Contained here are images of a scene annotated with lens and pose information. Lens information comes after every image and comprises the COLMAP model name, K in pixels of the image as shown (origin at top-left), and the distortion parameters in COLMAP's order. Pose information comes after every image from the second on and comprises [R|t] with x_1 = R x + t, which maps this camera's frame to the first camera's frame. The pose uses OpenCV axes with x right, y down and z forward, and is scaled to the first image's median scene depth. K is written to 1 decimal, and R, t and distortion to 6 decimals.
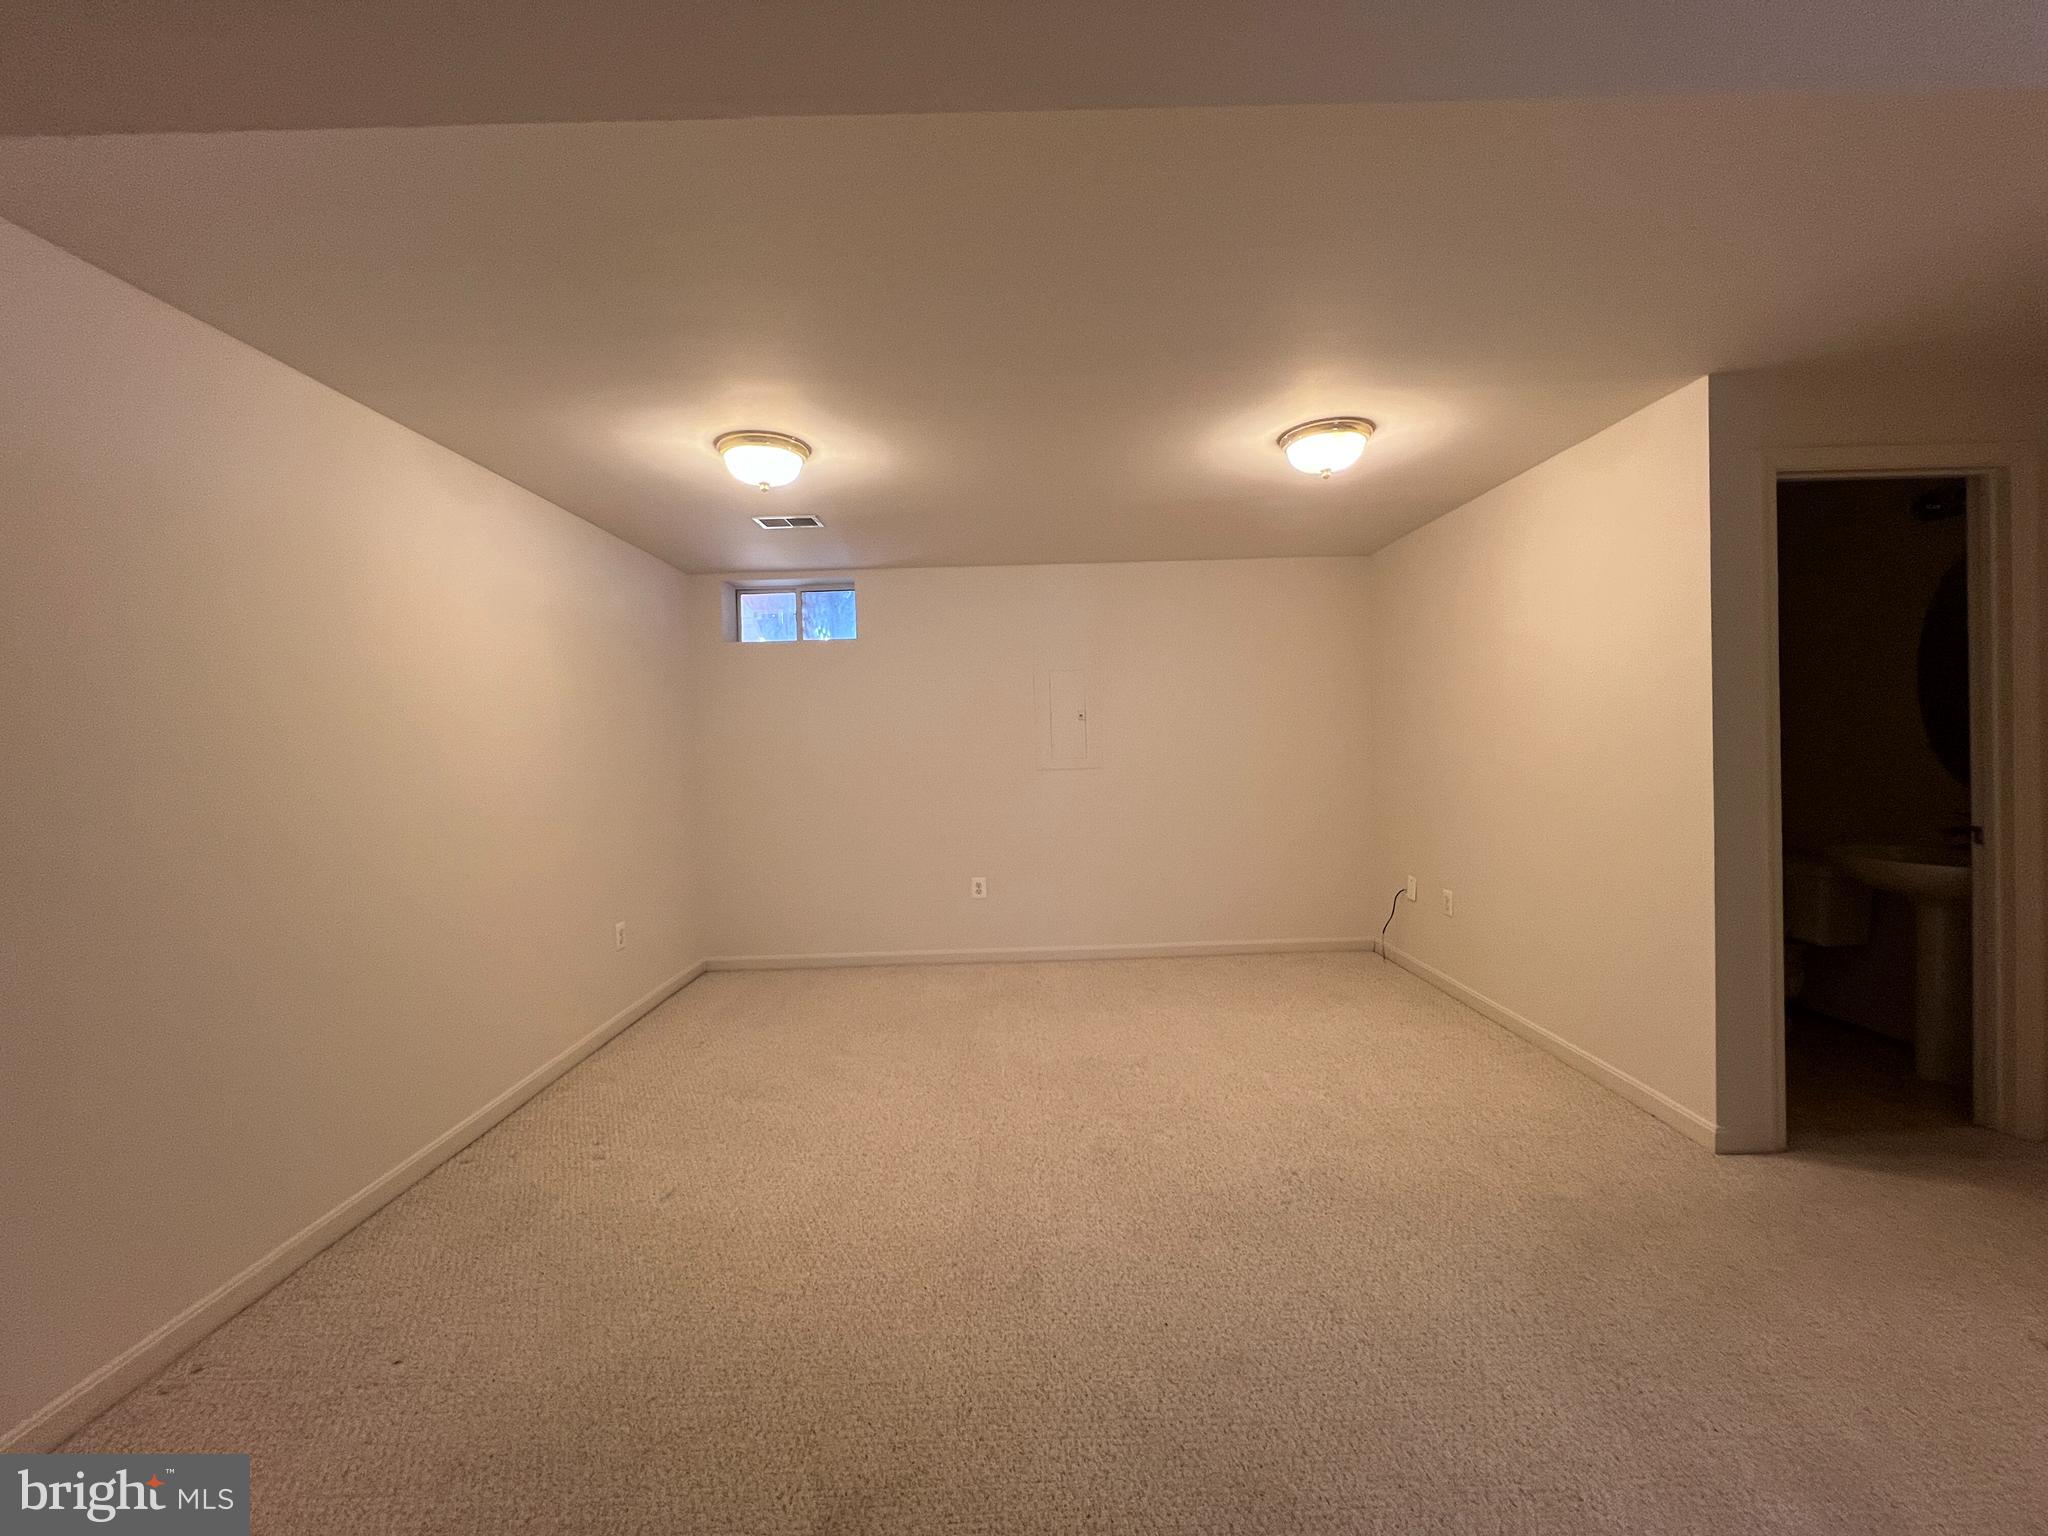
lens RADIAL K [[820.6, 0, 1031.9], [0, 820.6, 768.1], [0, 0, 1]] dist [-0.002072, 0.000234]
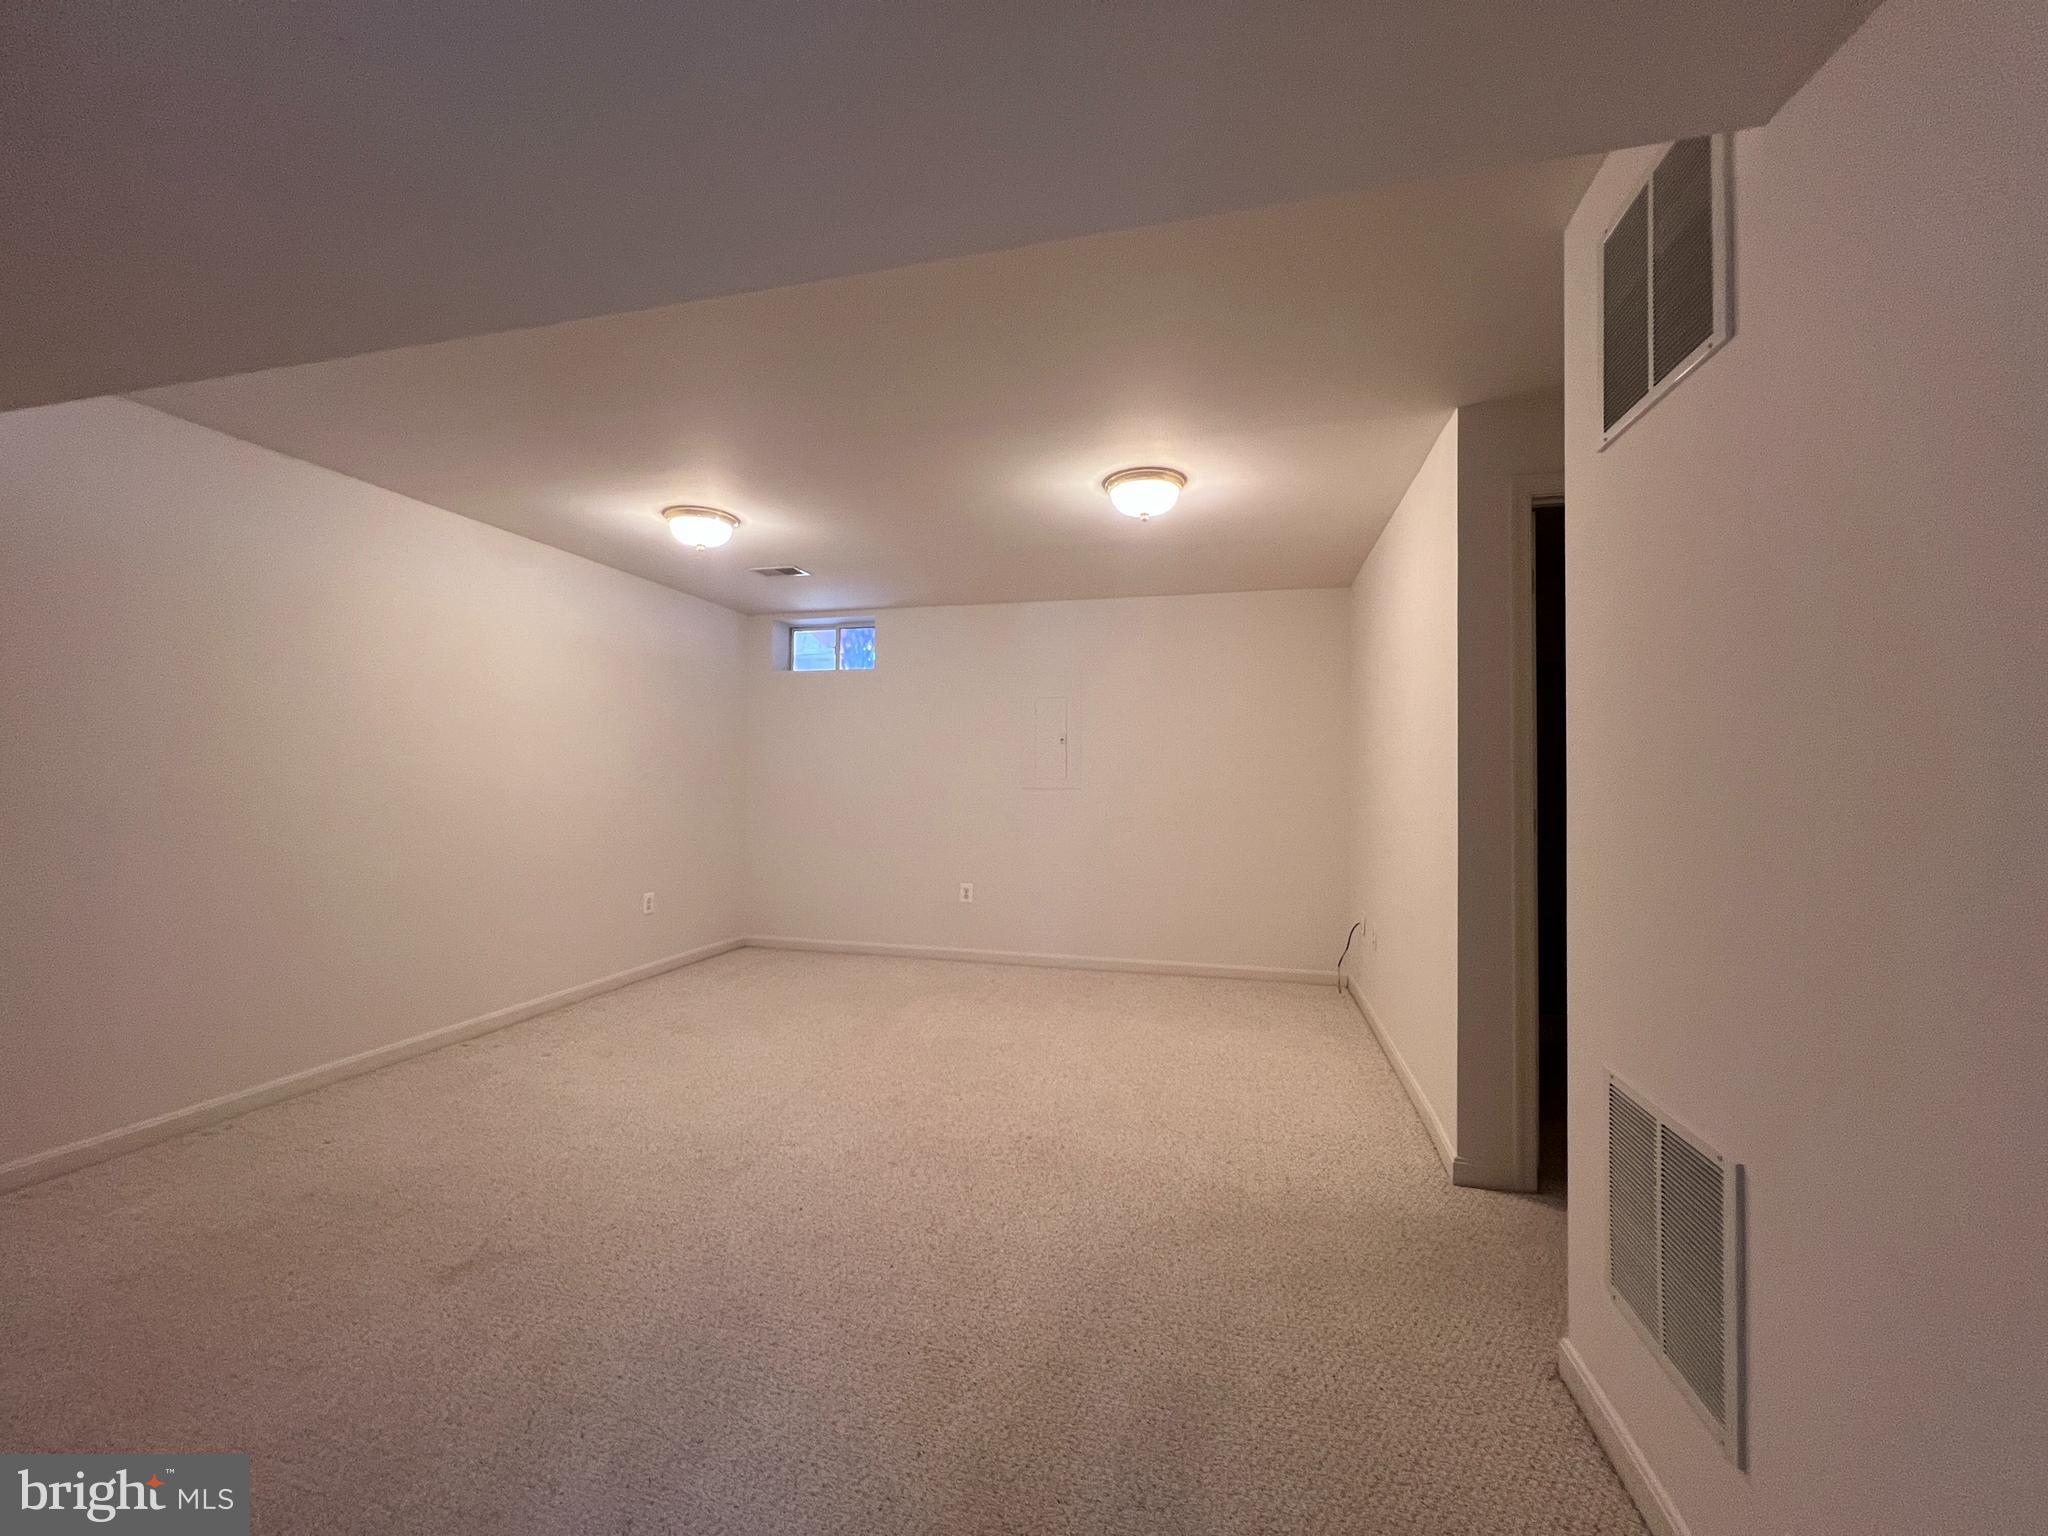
lens RADIAL K [[811.6, 0, 1004.7], [0, 811.6, 765.9], [0, 0, 1]] dist [-0.004668, 0.000520]
pose [[0.965076, 0.031480, -0.260071, 0.375656], [-0.042313, 0.998450, -0.036162, 0.018050], [0.258530, 0.045903, 0.964912, -0.069373]]
